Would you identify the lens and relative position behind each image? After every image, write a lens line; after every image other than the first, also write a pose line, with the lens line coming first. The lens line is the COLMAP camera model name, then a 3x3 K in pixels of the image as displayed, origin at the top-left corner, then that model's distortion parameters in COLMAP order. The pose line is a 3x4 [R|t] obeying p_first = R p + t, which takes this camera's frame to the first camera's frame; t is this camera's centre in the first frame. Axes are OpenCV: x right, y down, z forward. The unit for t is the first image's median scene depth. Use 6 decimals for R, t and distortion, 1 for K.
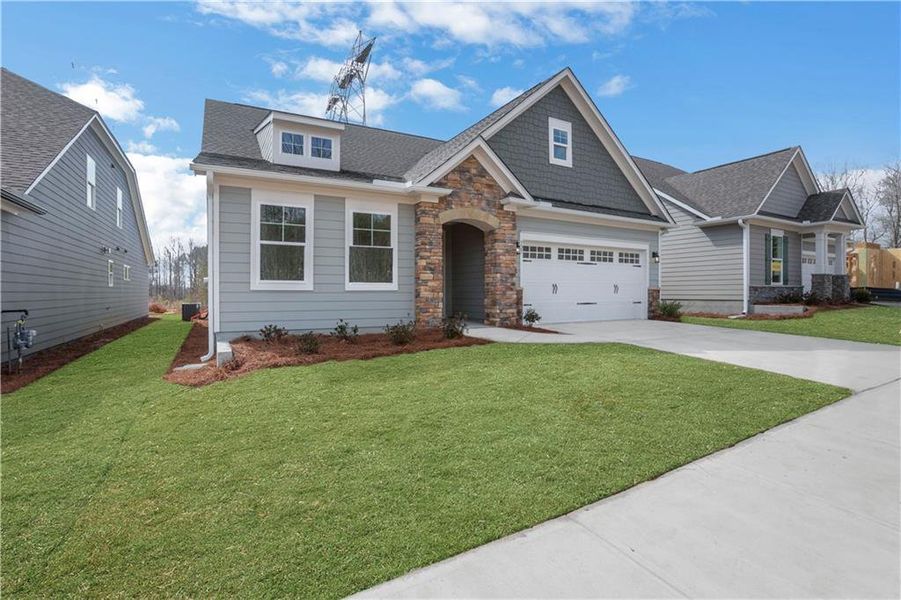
lens RADIAL K [[416.4, 0, 447.2], [0, 416.4, 293.8], [0, 0, 1]] dist [-0.027965, 0.000037]
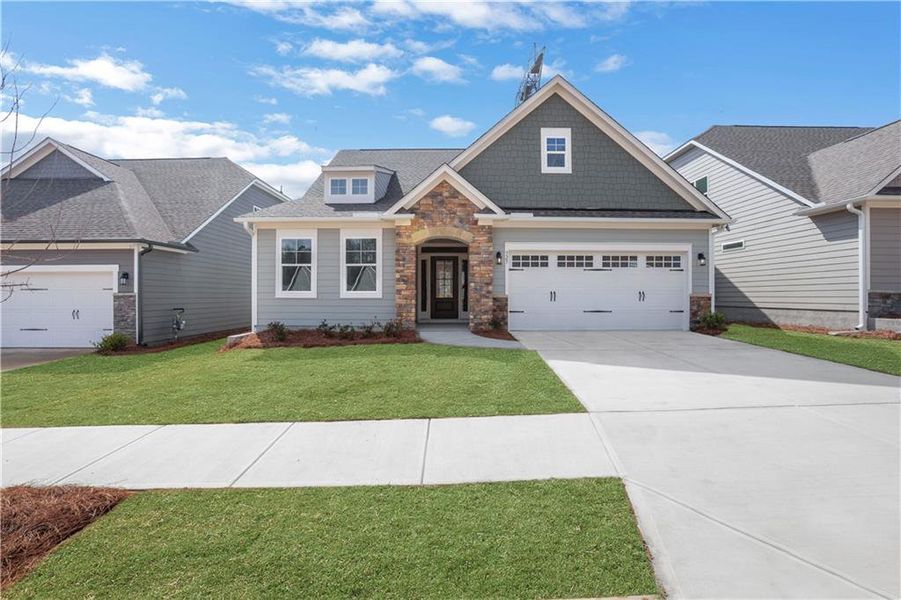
lens RADIAL K [[418.8, 0, 451.6], [0, 418.8, 296.0], [0, 0, 1]] dist [-0.027531, 0.000251]
pose [[0.881374, 0.002510, -0.472413, 0.560215], [-0.003577, 0.999993, -0.001361, -0.011314], [0.472406, 0.002890, 0.881376, -0.008749]]
